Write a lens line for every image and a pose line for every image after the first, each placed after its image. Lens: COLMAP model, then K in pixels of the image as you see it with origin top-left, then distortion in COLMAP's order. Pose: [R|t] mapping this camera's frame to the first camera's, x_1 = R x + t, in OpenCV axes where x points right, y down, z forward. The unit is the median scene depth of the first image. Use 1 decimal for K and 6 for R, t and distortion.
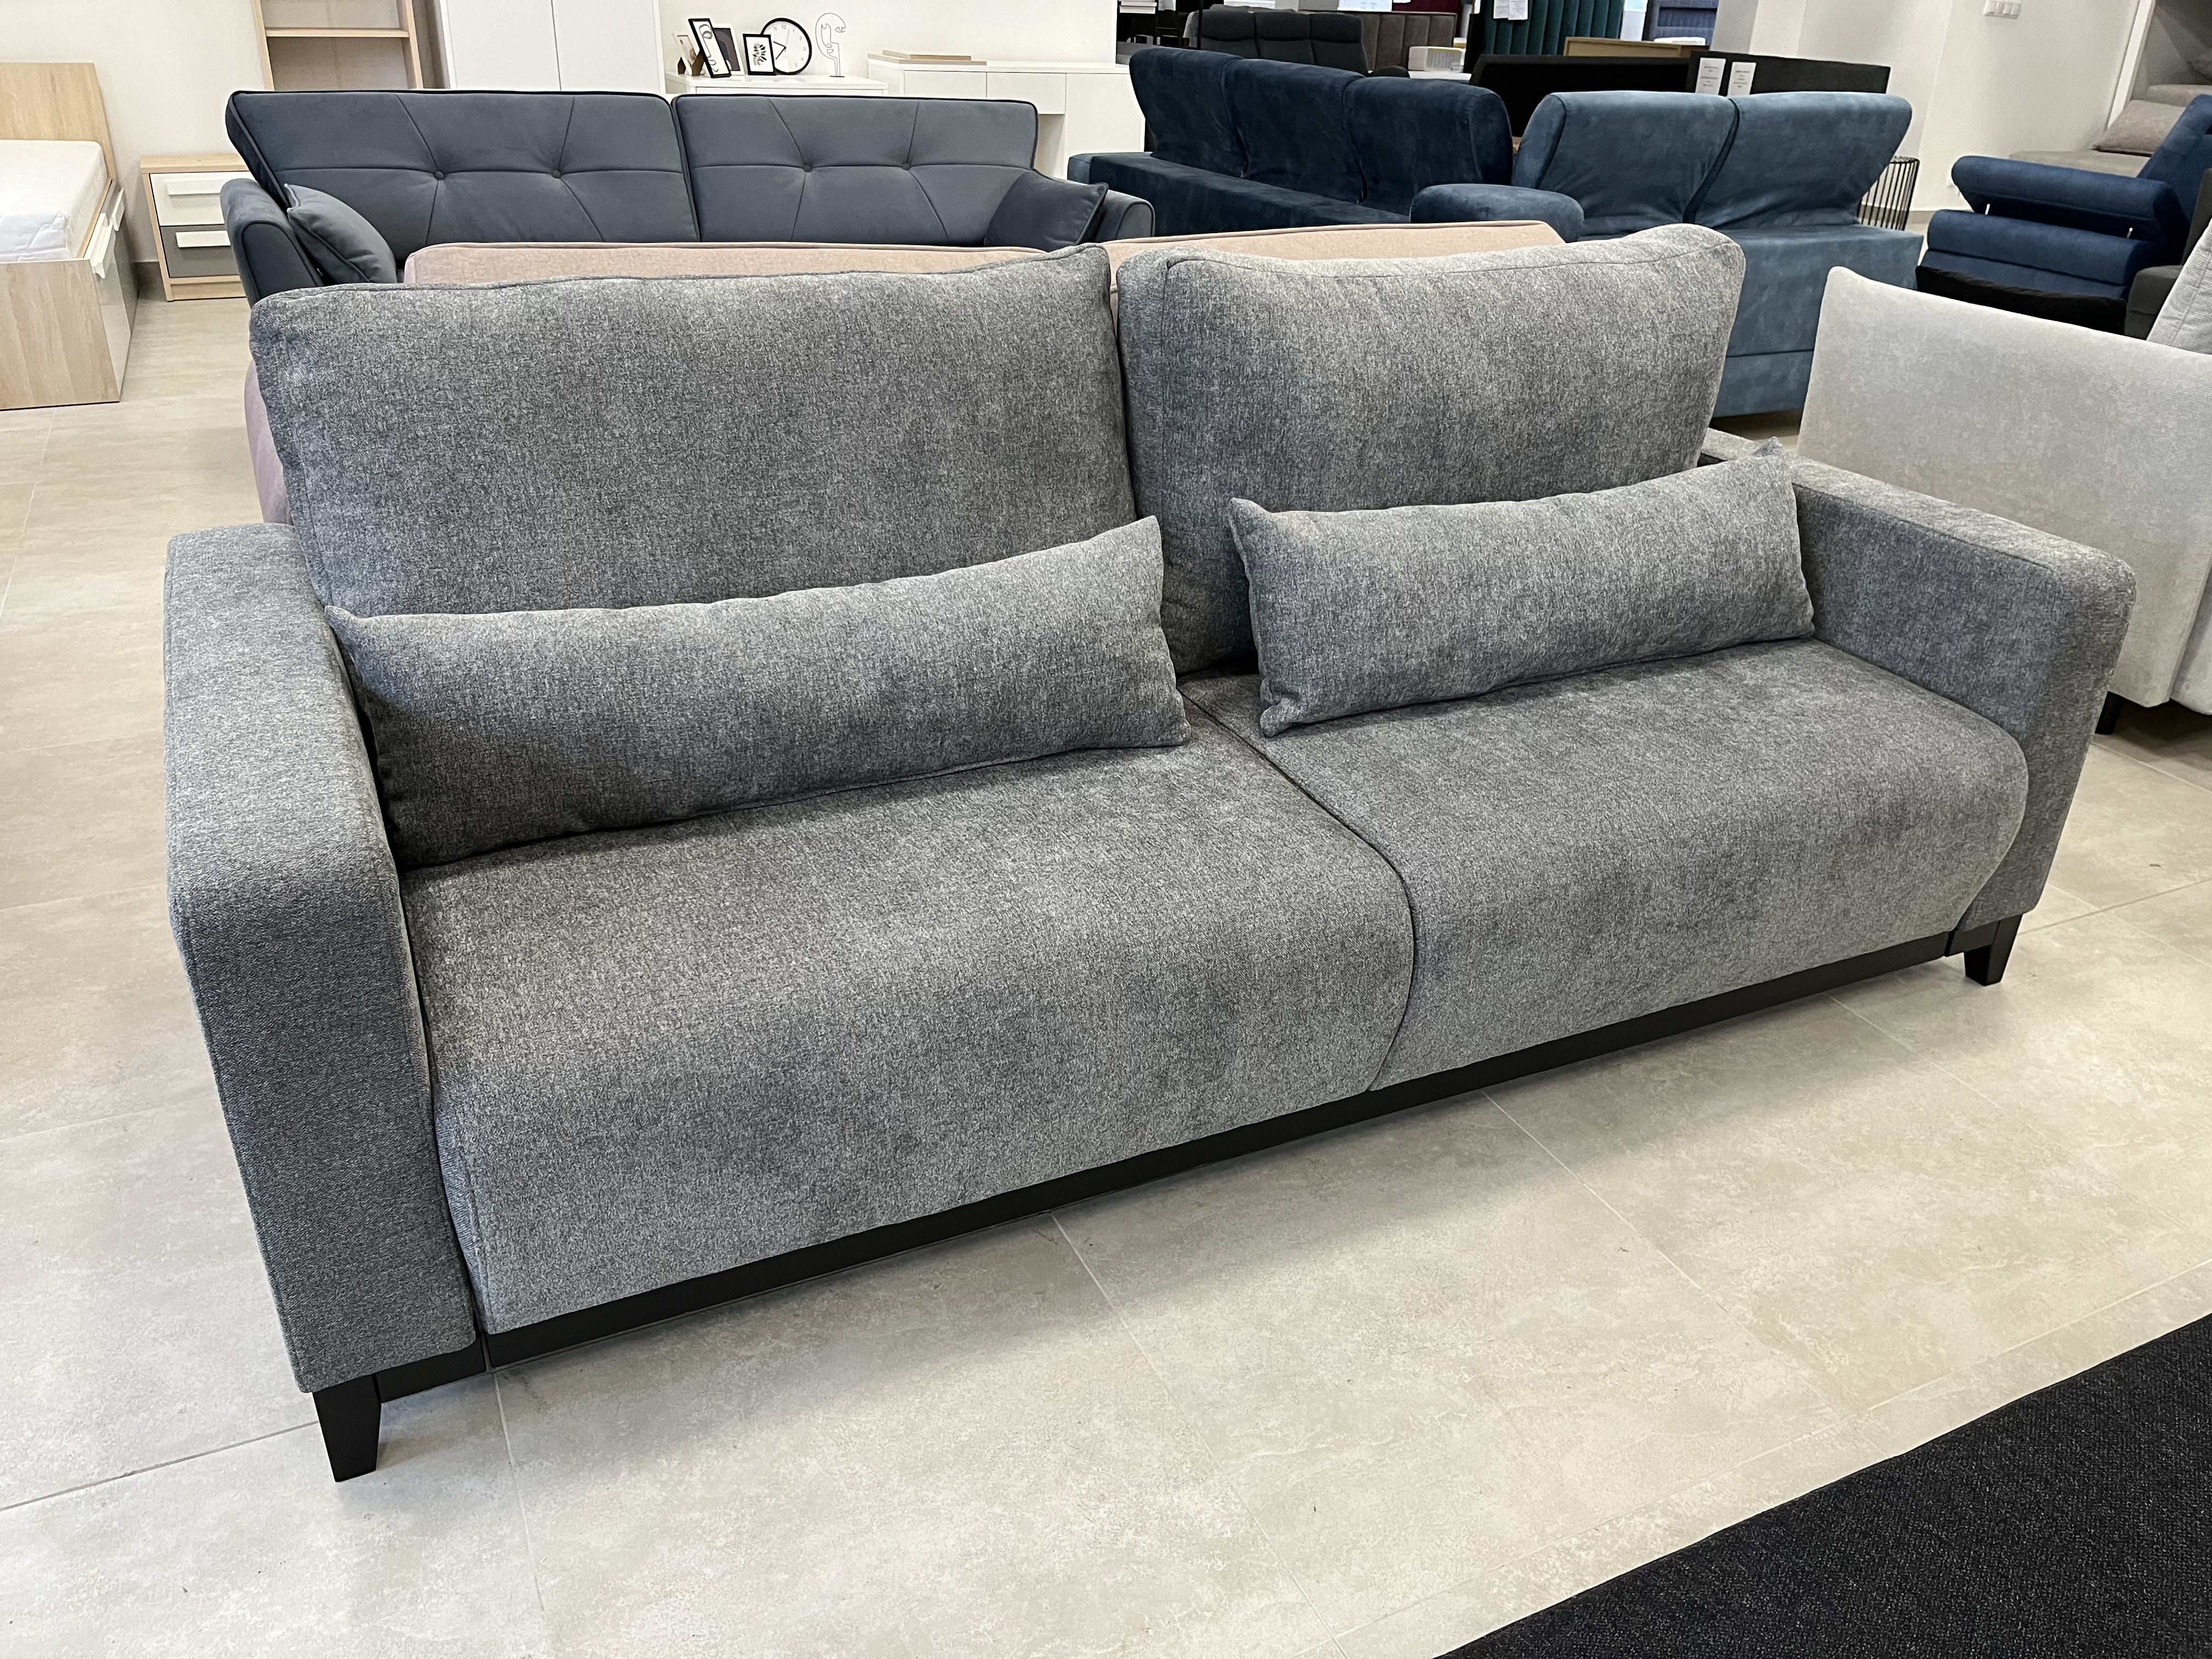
lens RADIAL K [[1710.3, 0, 1103.9], [0, 1710.3, 814.0], [0, 0, 1]] dist [0.081632, -0.120890]
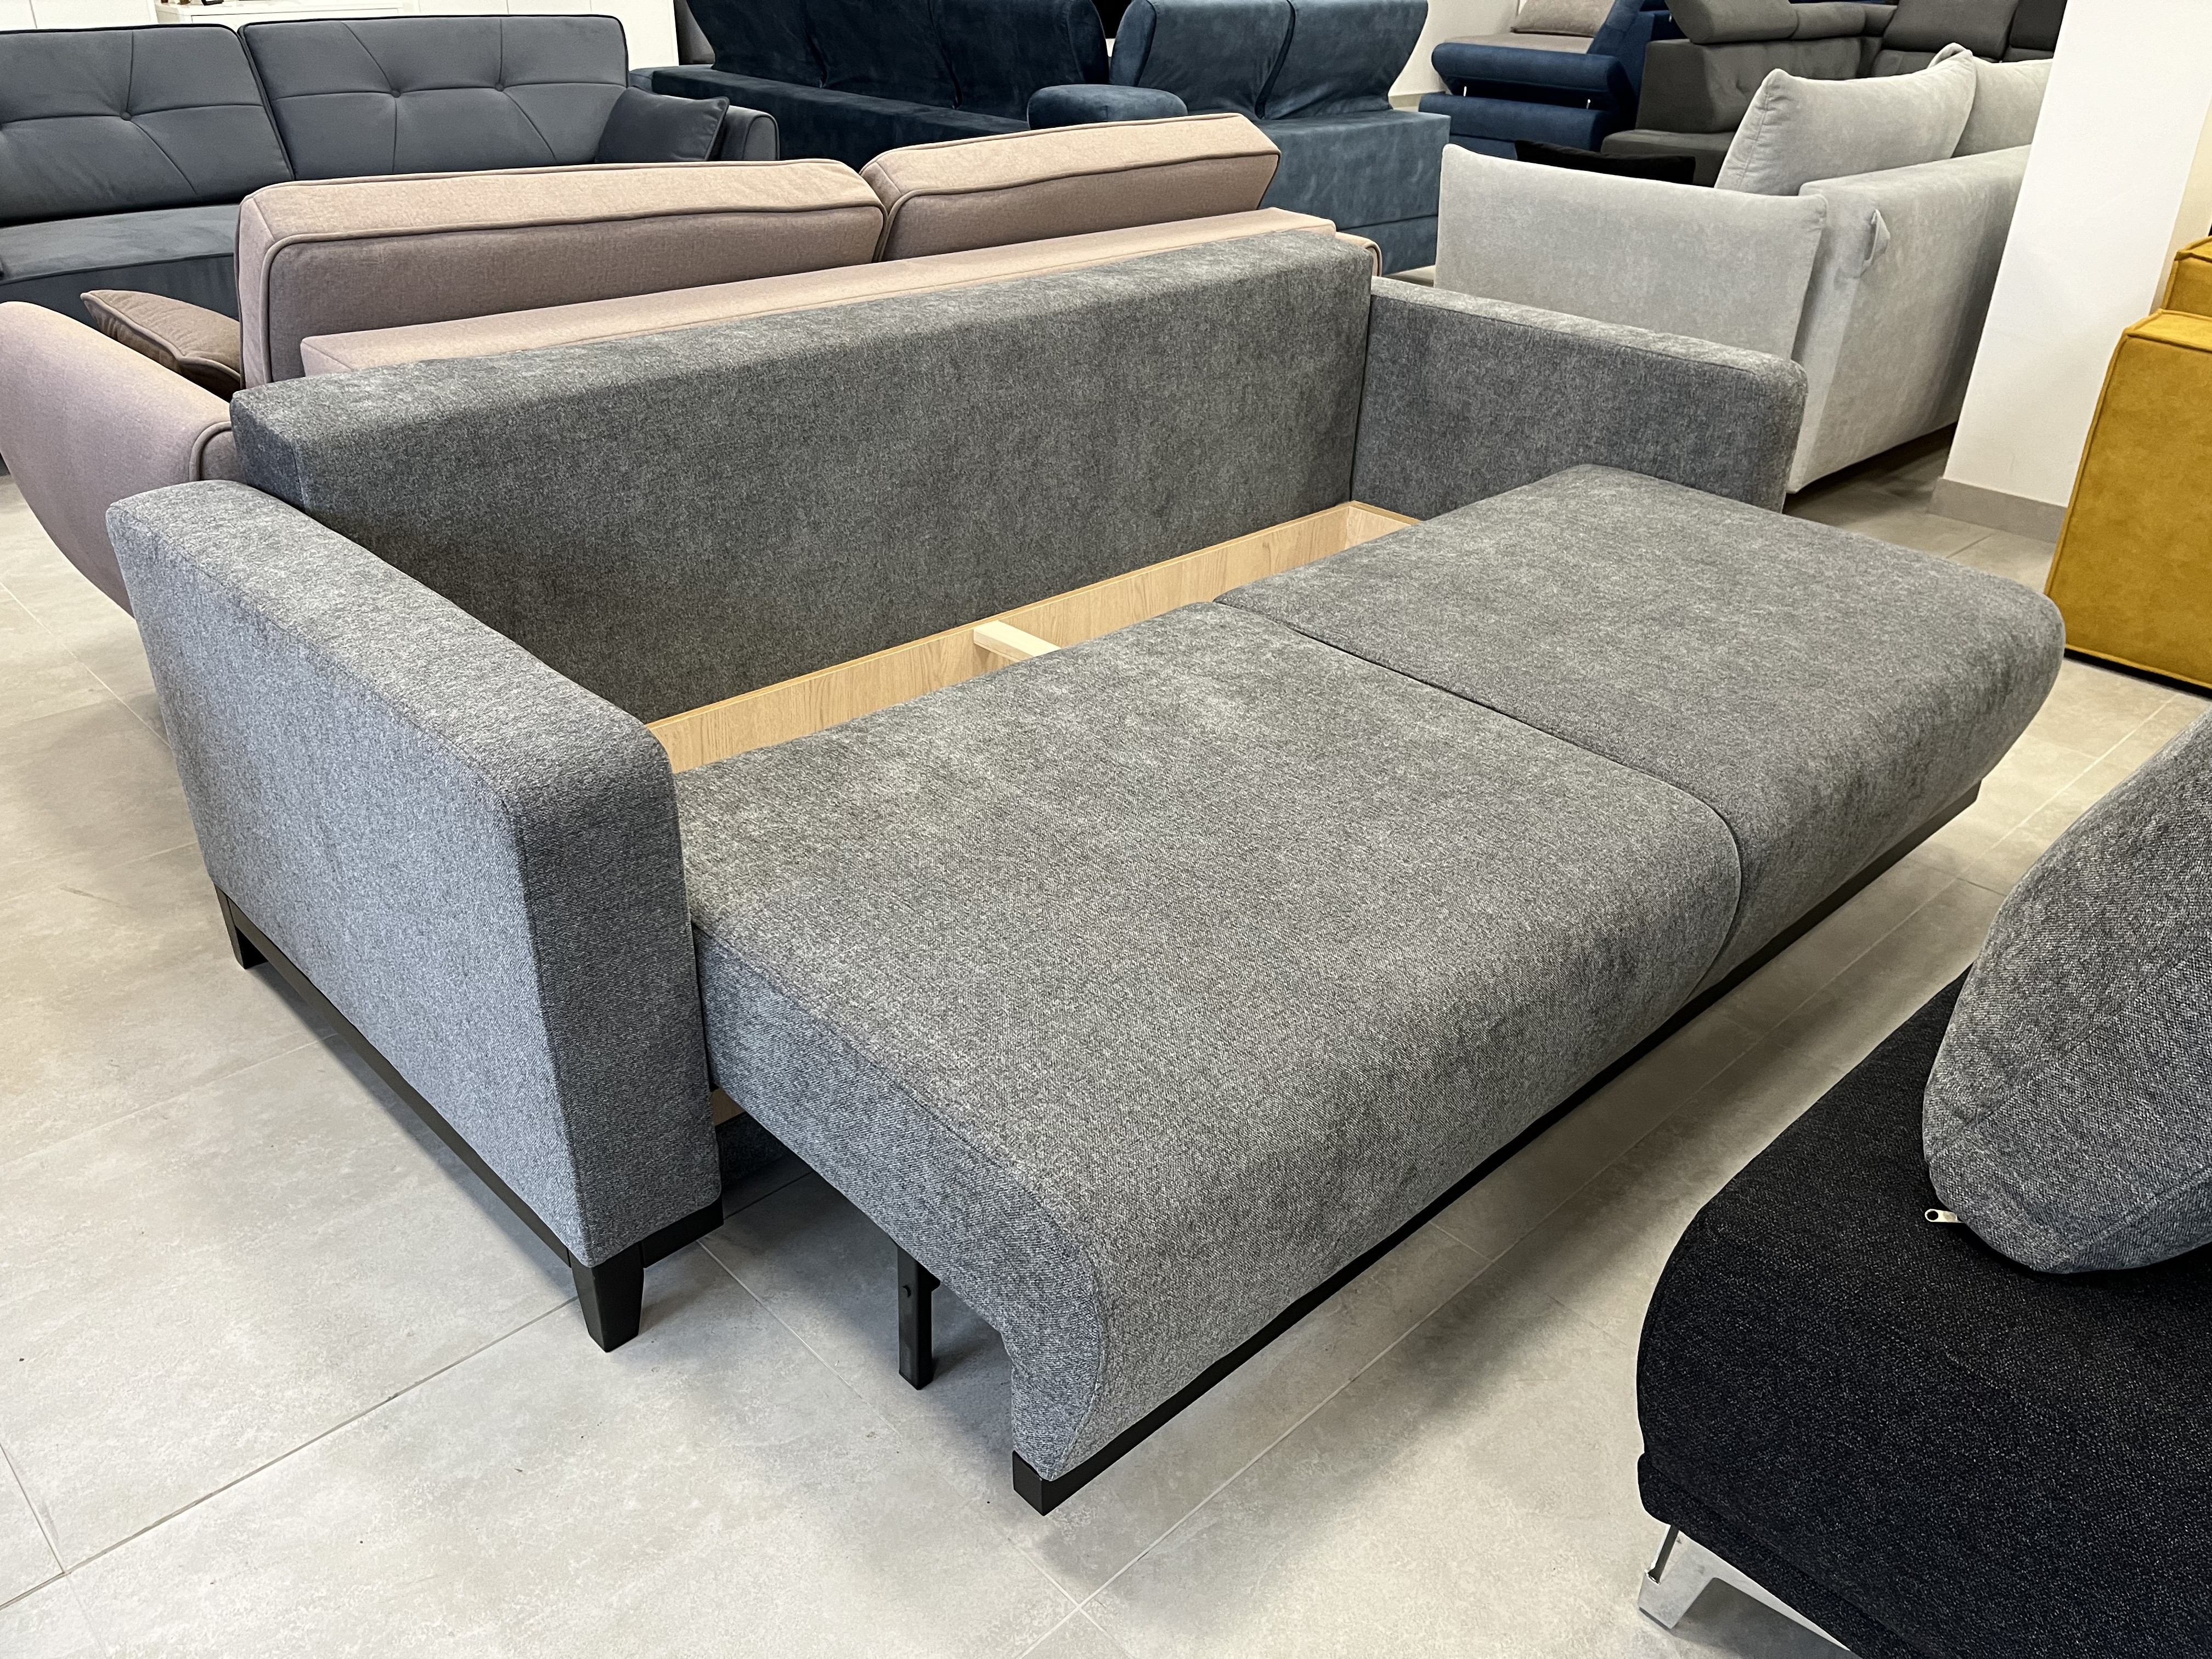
lens RADIAL K [[1710.1, 0, 1119.3], [0, 1710.1, 797.3], [0, 0, 1]] dist [0.093410, -0.137902]
pose [[0.948482, -0.154459, 0.276630, -0.272752], [0.144193, 0.987895, 0.057207, 0.023676], [-0.282117, -0.014372, 0.959272, -0.073229]]
